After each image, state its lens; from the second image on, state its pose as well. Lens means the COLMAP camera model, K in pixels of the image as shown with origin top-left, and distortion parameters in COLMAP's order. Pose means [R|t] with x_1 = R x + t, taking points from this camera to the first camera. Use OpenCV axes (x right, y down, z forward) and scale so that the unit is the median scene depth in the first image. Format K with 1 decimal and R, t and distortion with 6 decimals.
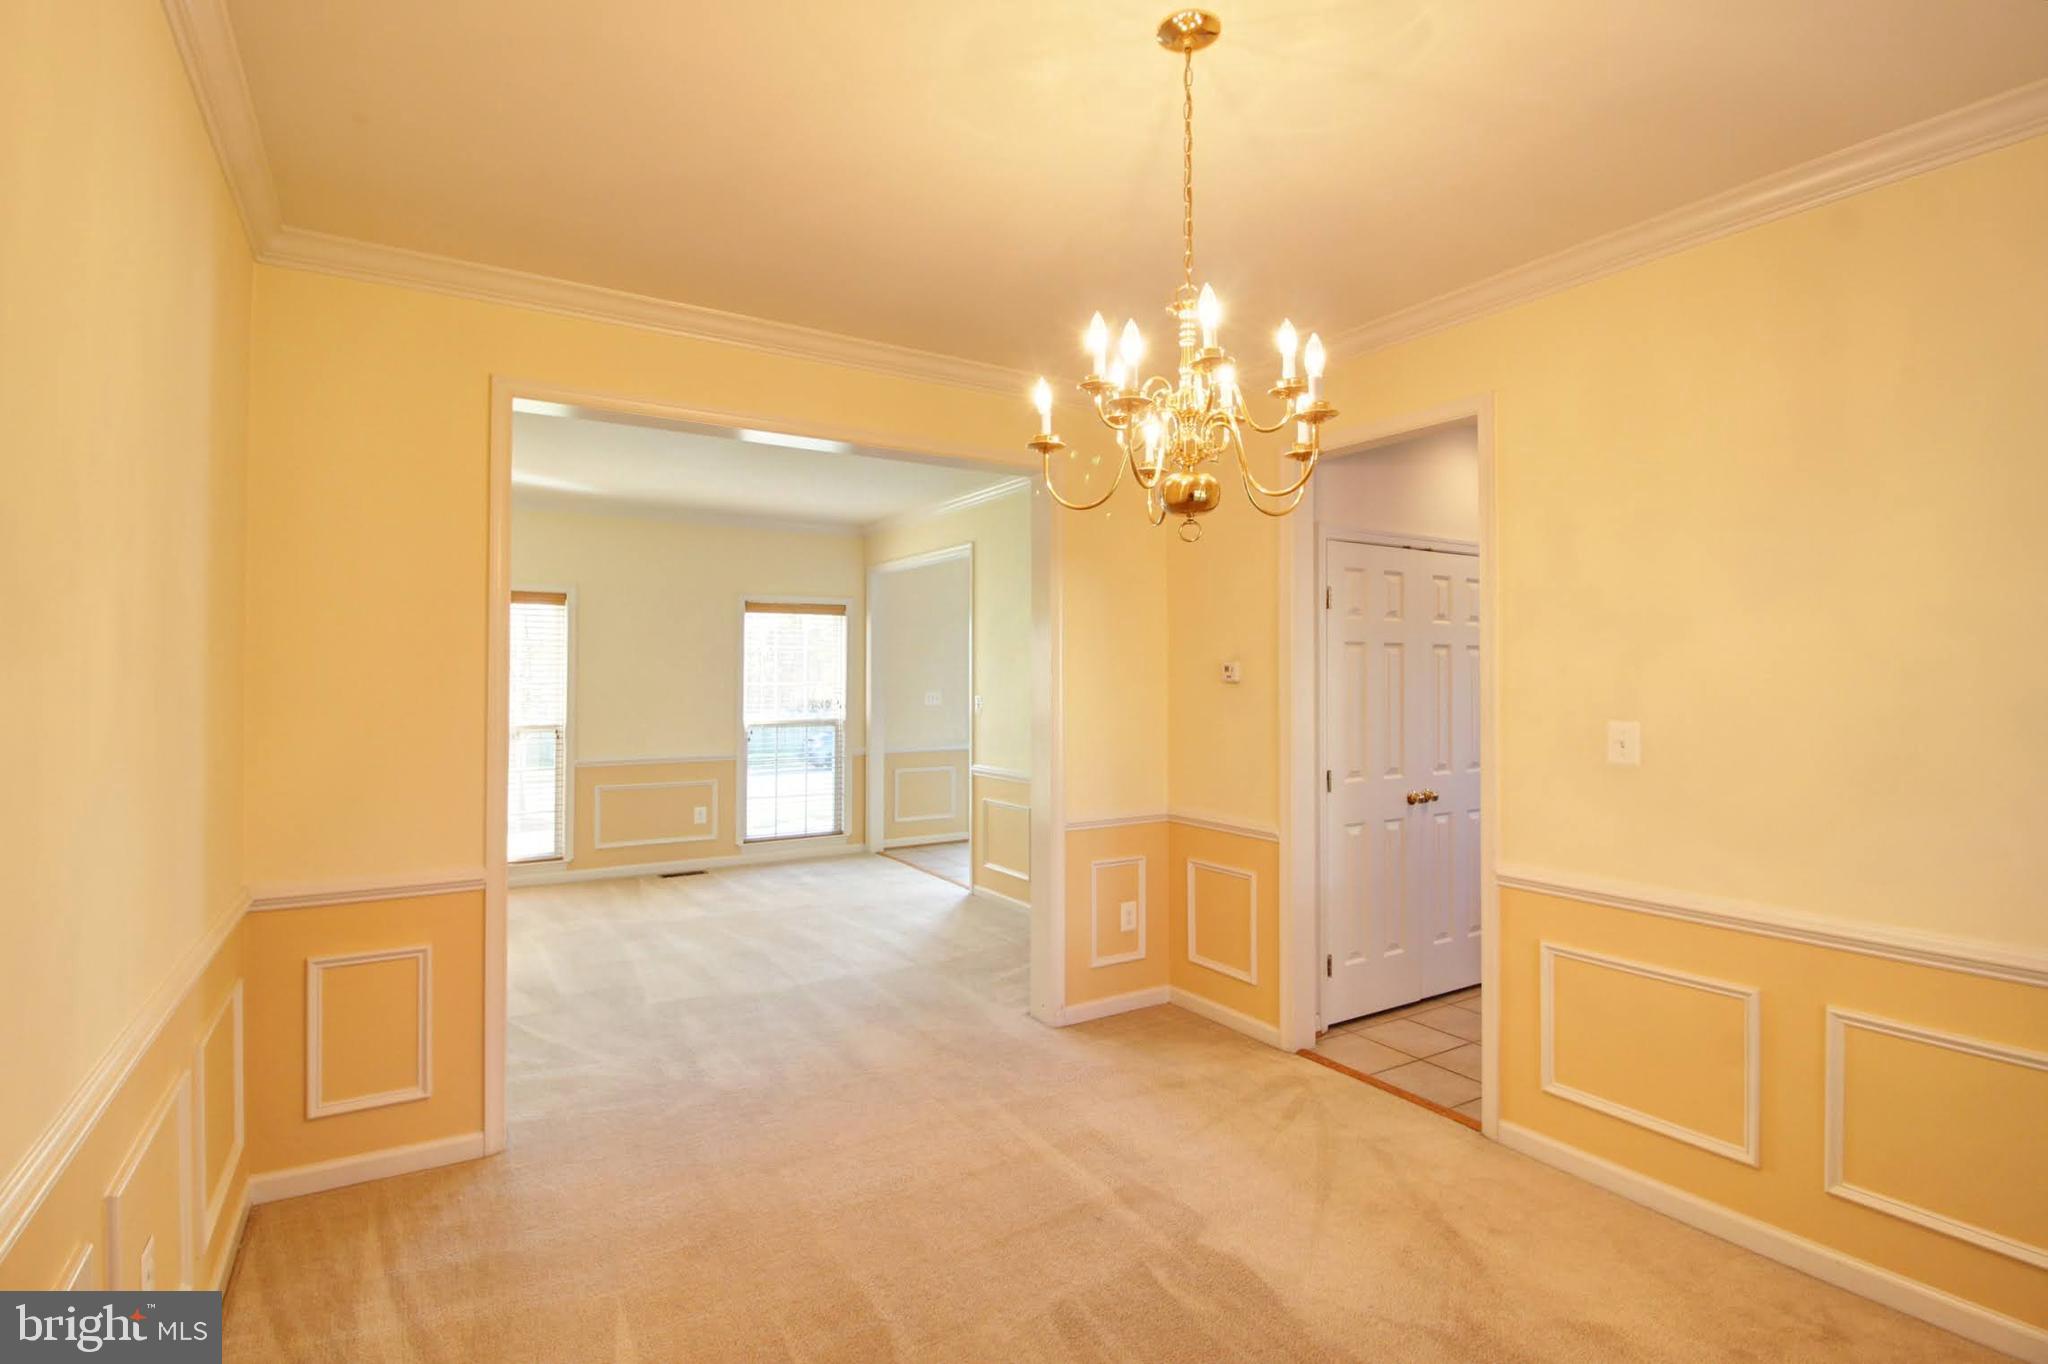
lens RADIAL K [[951.0, 0, 1021.5], [0, 951.0, 663.3], [0, 0, 1]] dist [0.002246, -0.018432]
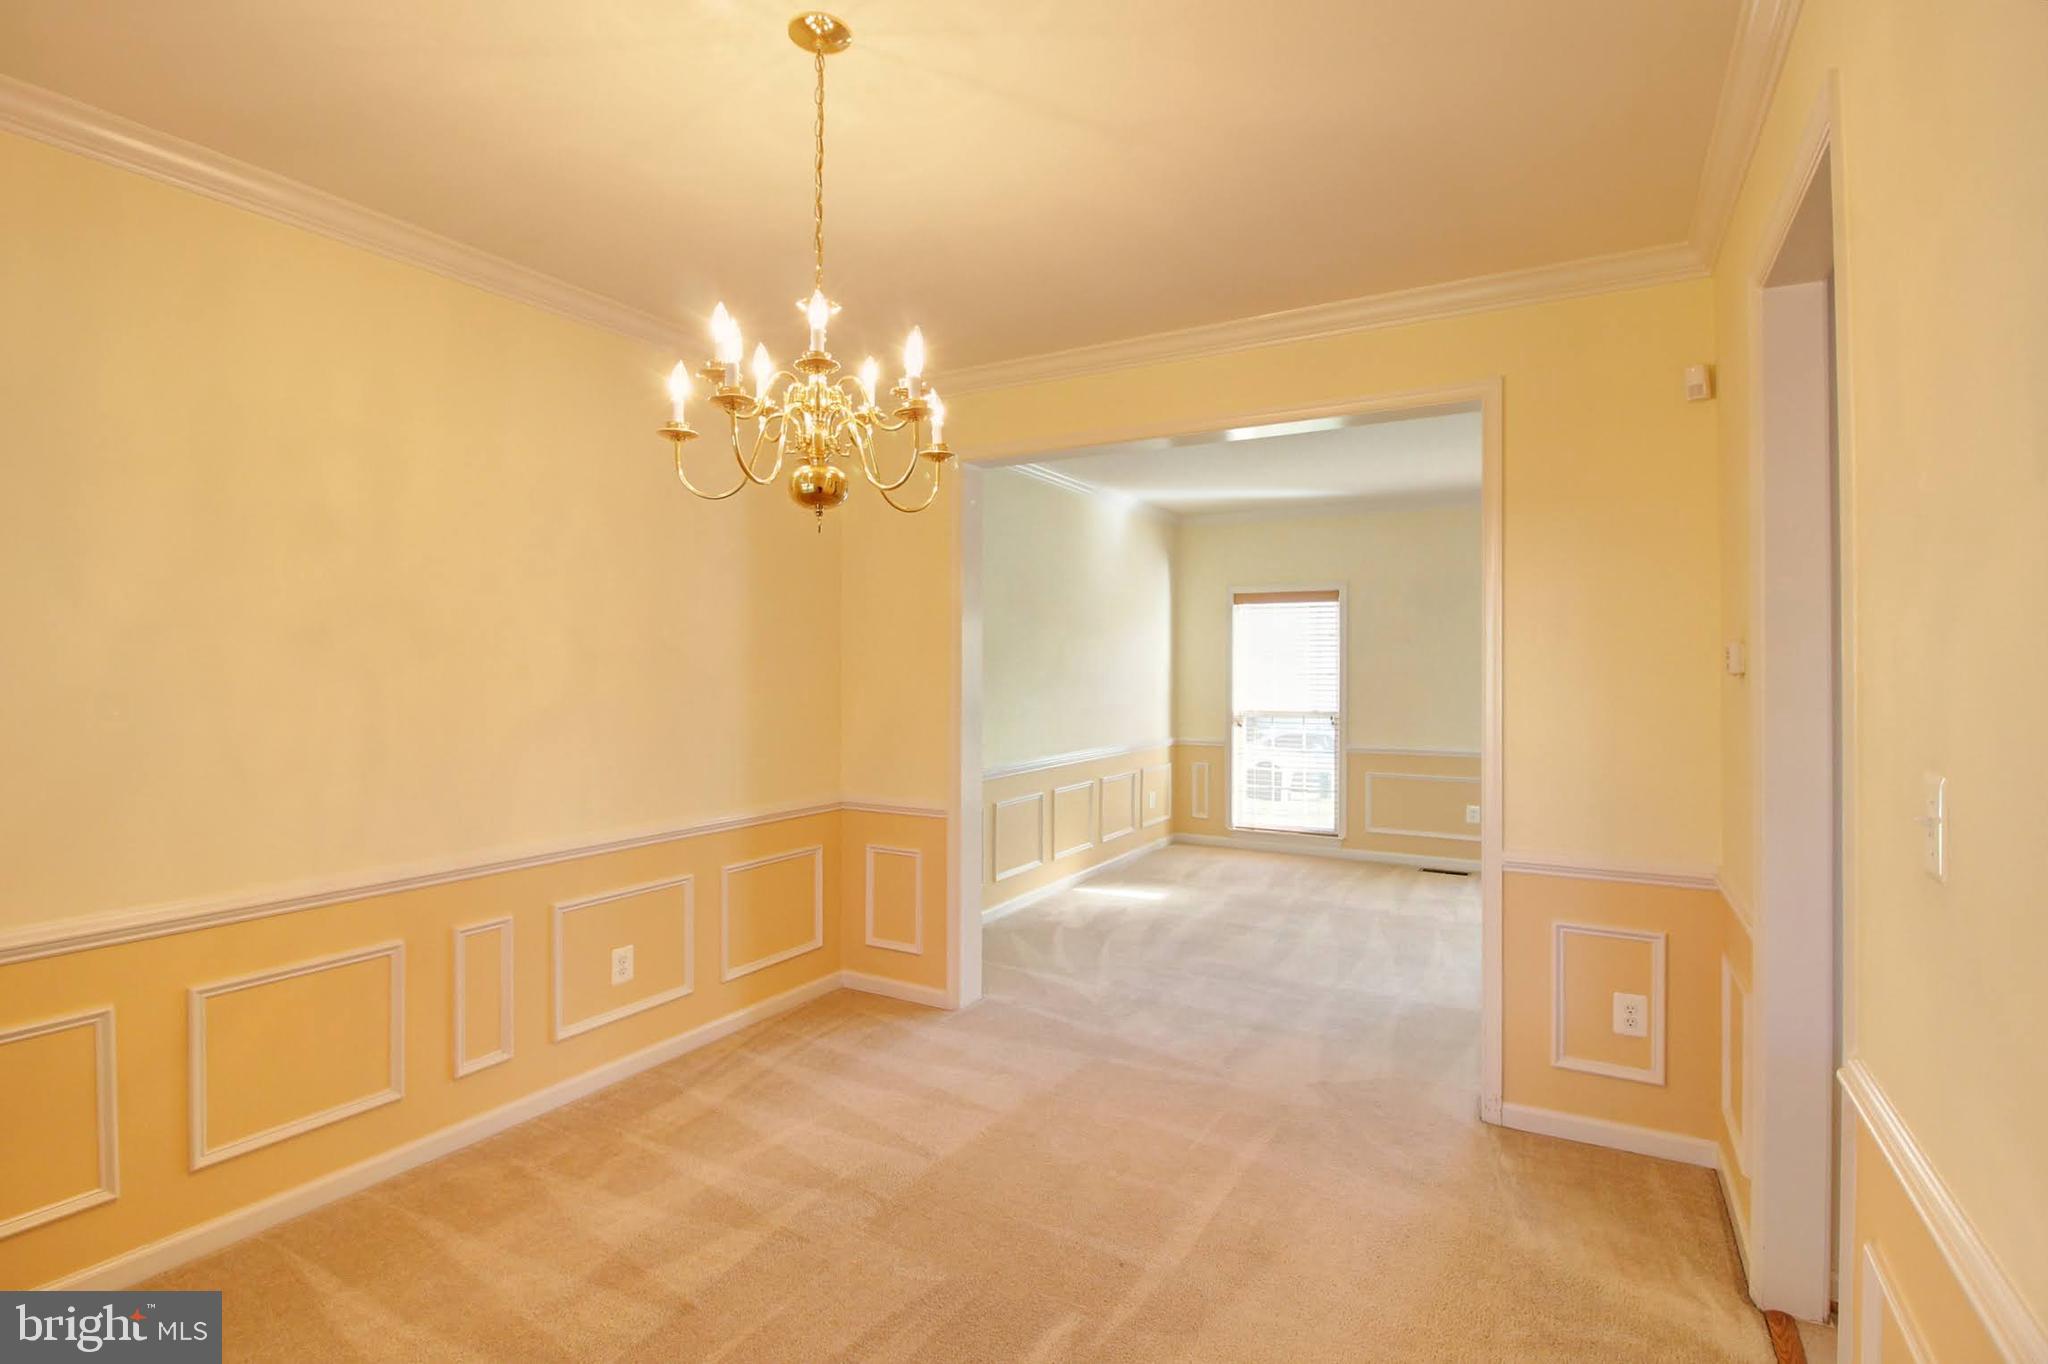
lens RADIAL K [[953.7, 0, 1029.3], [0, 953.7, 649.2], [0, 0, 1]] dist [0.001345, -0.000353]
pose [[0.498960, -0.017681, -0.866444, 0.501591], [0.012108, 0.999836, -0.013431, 0.006660], [0.866540, -0.003789, 0.499093, 0.280383]]
